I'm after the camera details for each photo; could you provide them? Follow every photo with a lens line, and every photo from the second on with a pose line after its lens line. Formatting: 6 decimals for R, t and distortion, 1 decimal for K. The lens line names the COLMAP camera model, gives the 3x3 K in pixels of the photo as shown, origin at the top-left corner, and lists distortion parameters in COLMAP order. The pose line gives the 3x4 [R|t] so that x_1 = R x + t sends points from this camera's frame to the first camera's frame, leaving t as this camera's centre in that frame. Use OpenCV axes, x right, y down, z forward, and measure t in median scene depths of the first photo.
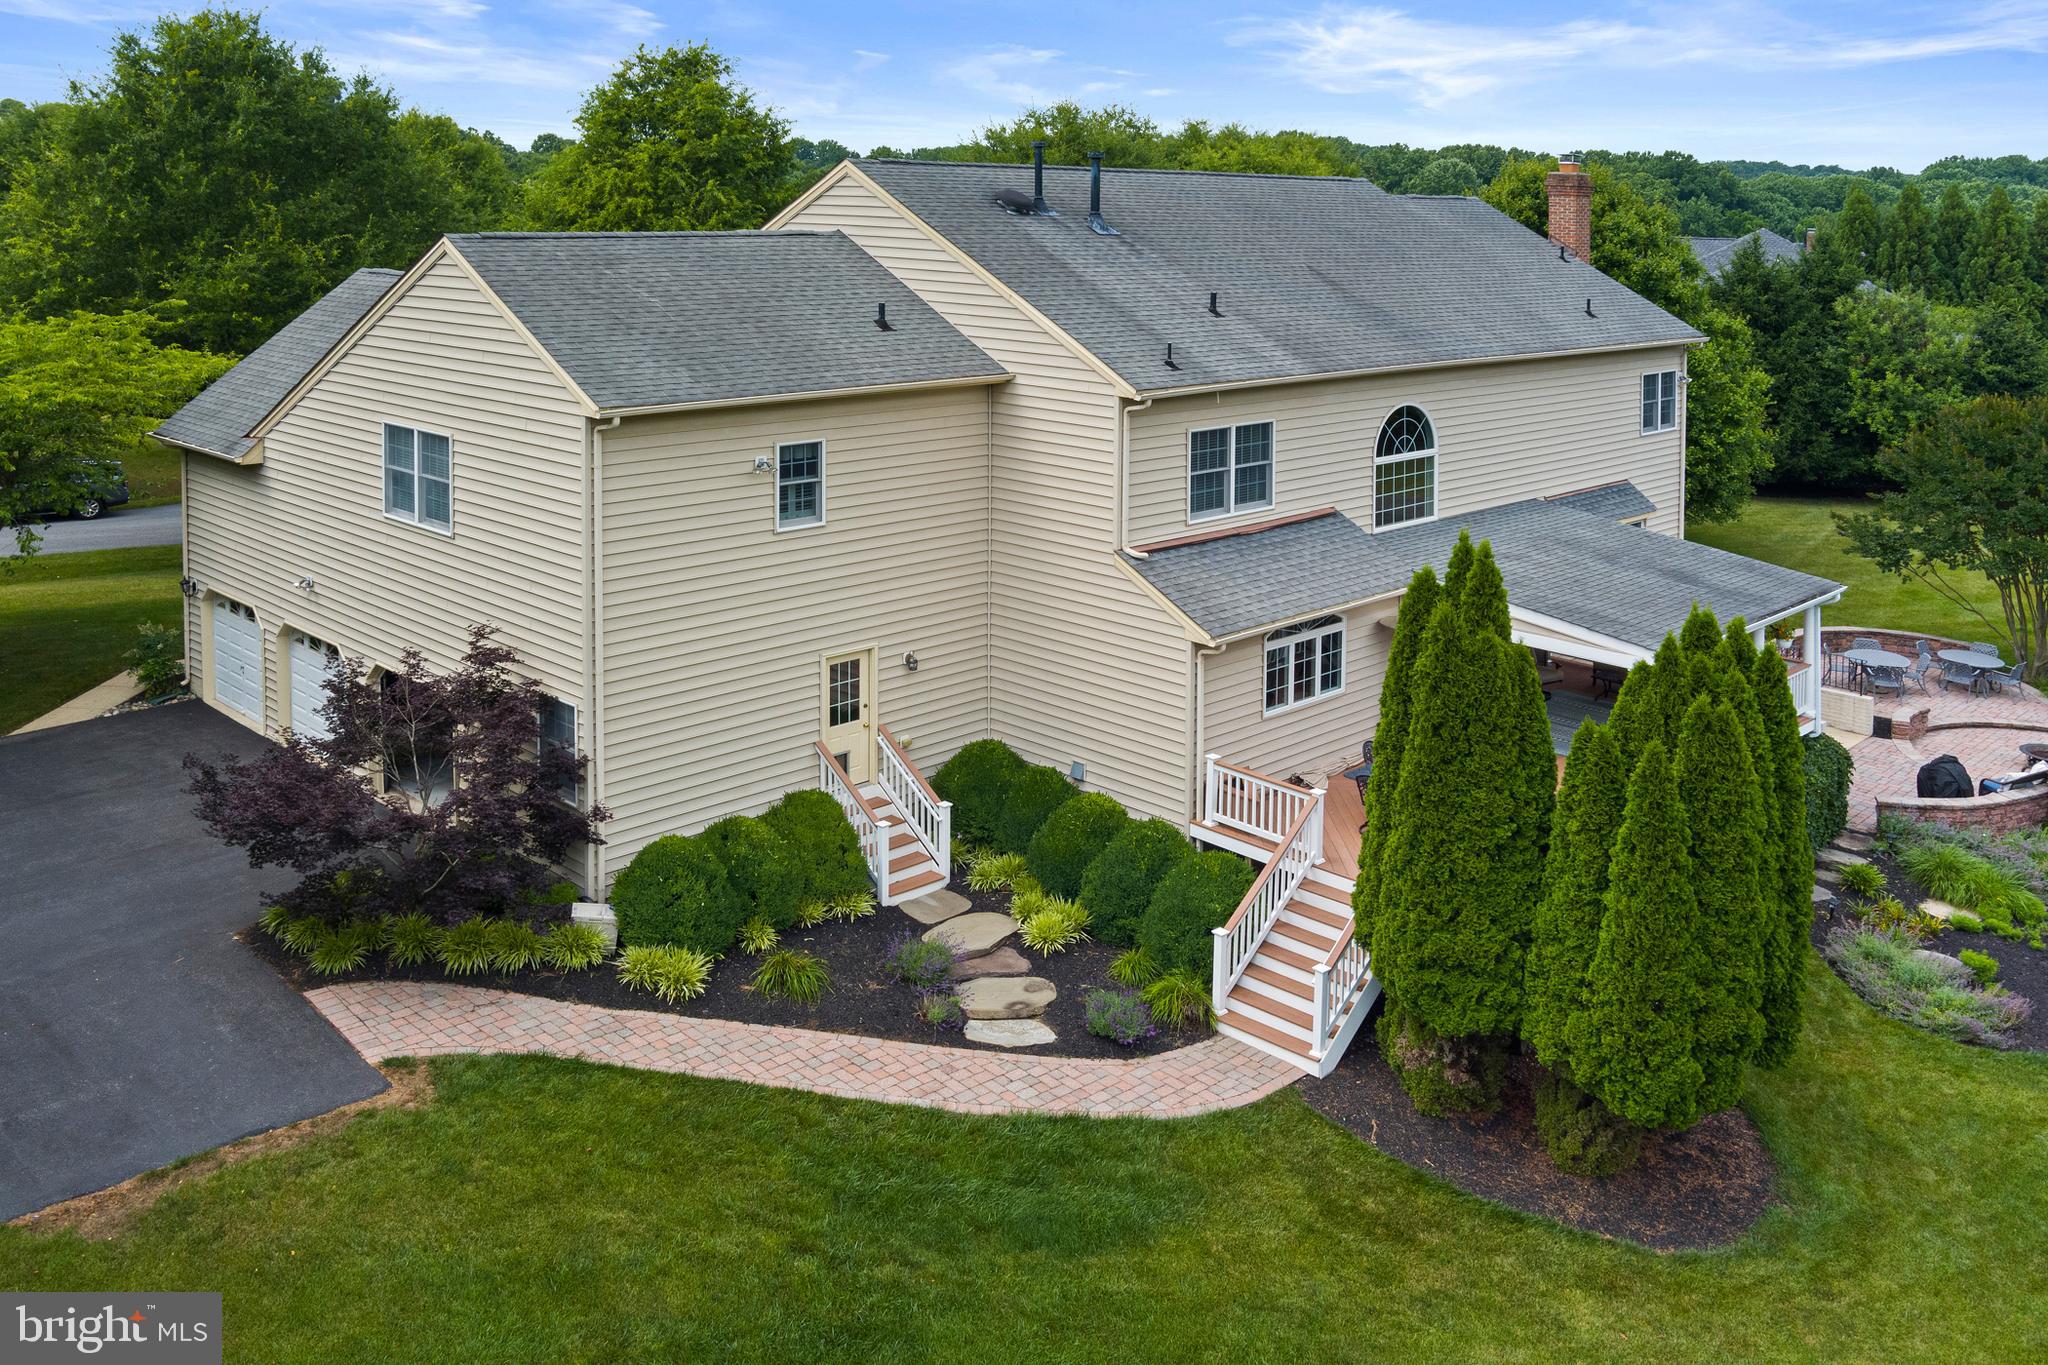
lens RADIAL K [[1589.9, 0, 1024.0], [0, 1589.9, 682.5], [0, 0, 1]] dist [-0.048792, -0.004123]
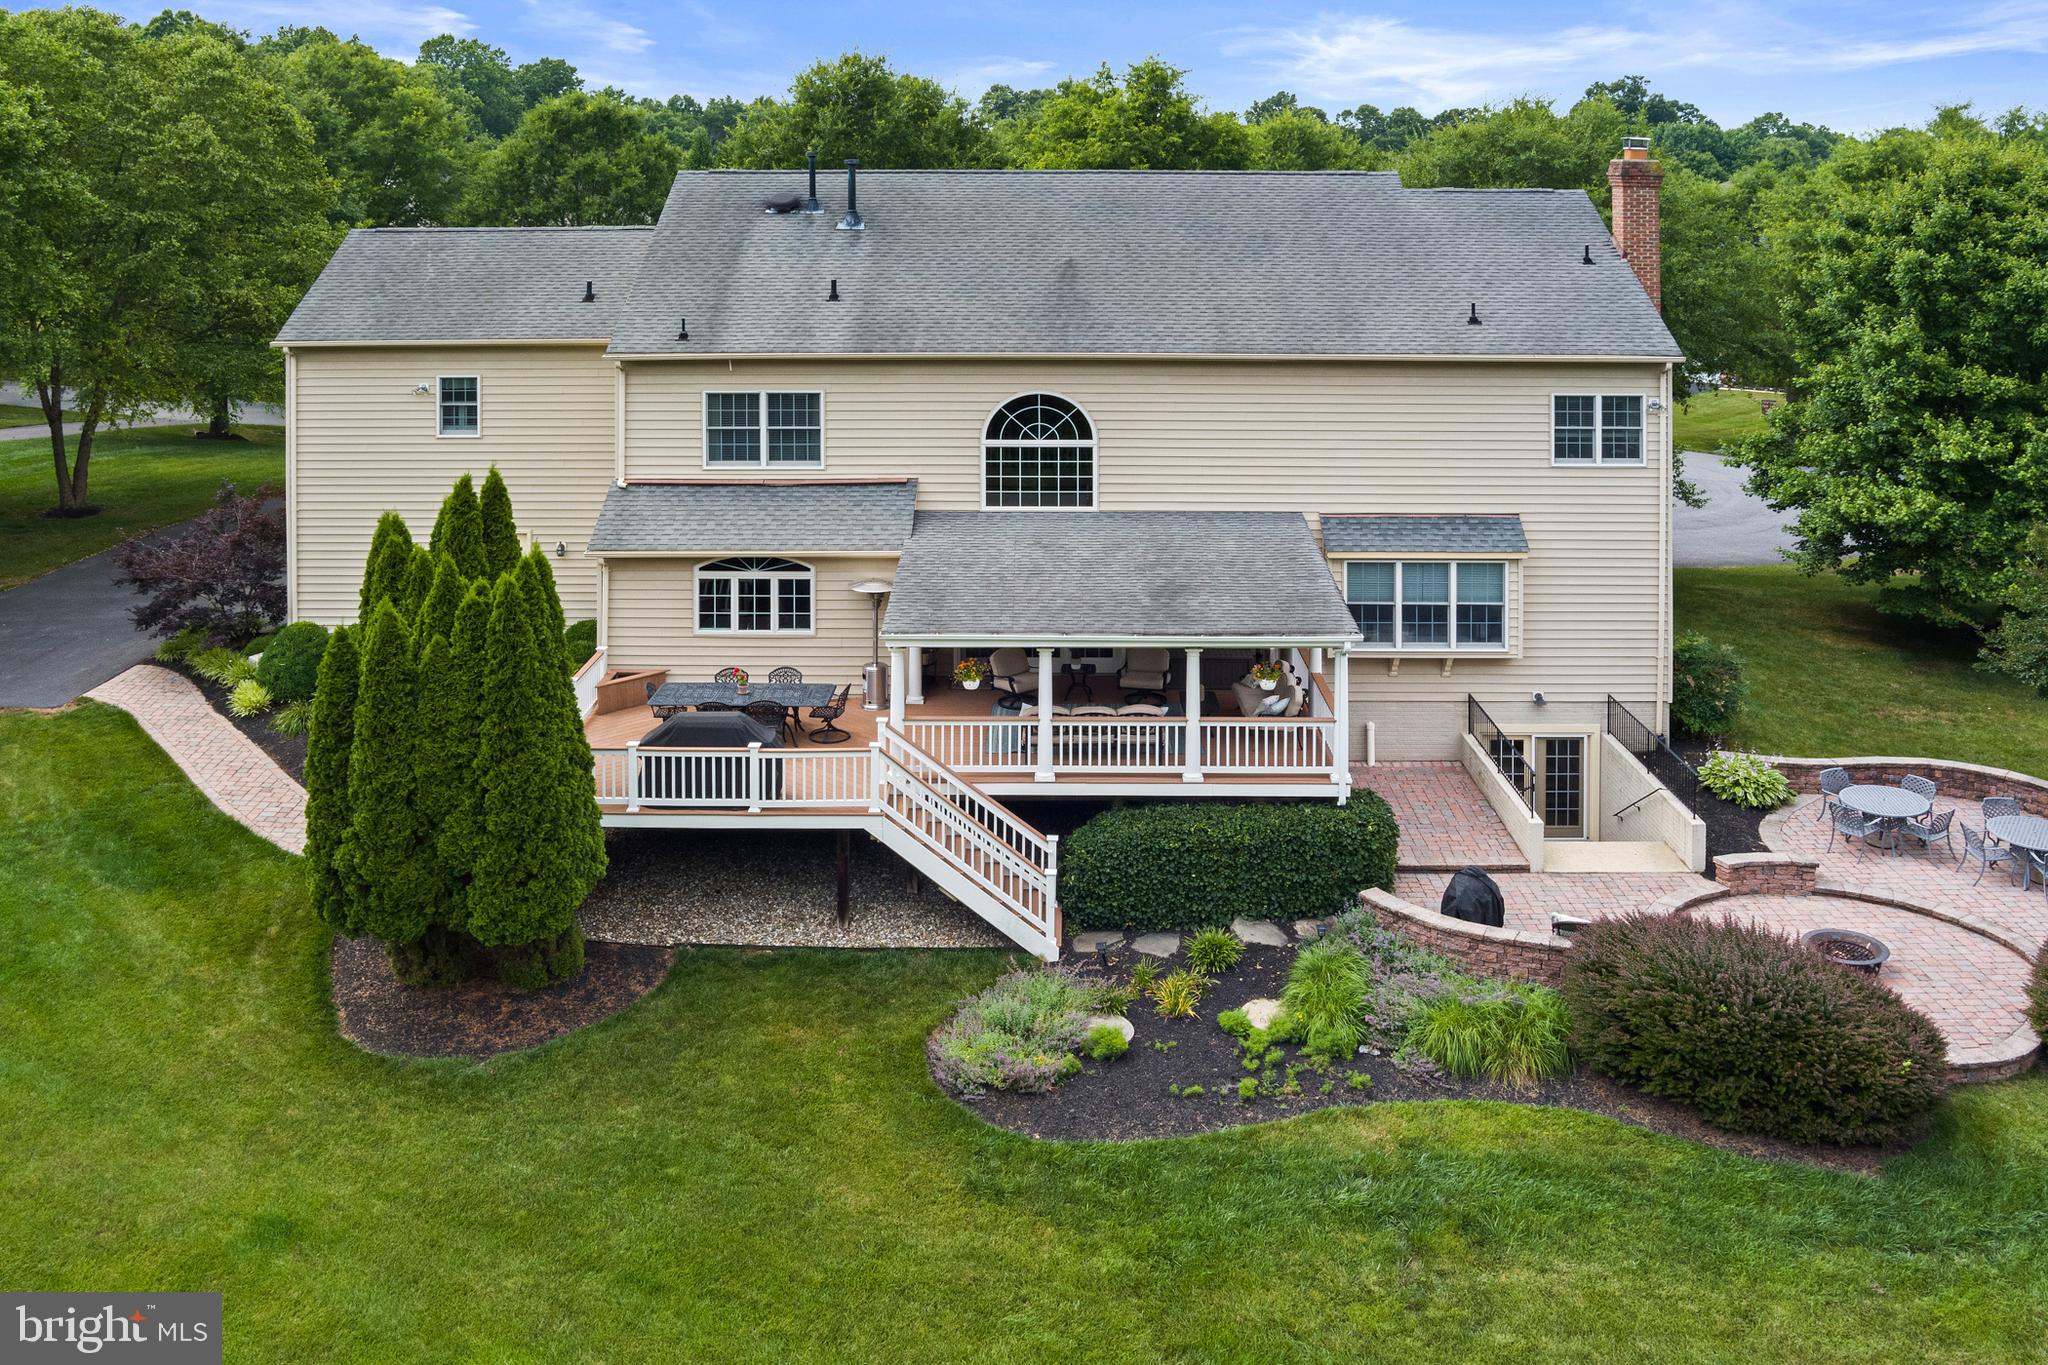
lens RADIAL K [[1589.9, 0, 1024.0], [0, 1589.9, 682.5], [0, 0, 1]] dist [-0.048792, -0.004123]
pose [[0.705194, 0.195476, -0.681535, 1.095730], [-0.190231, 0.978163, 0.083719, -0.085320], [0.683017, 0.070611, 0.726981, 0.290716]]
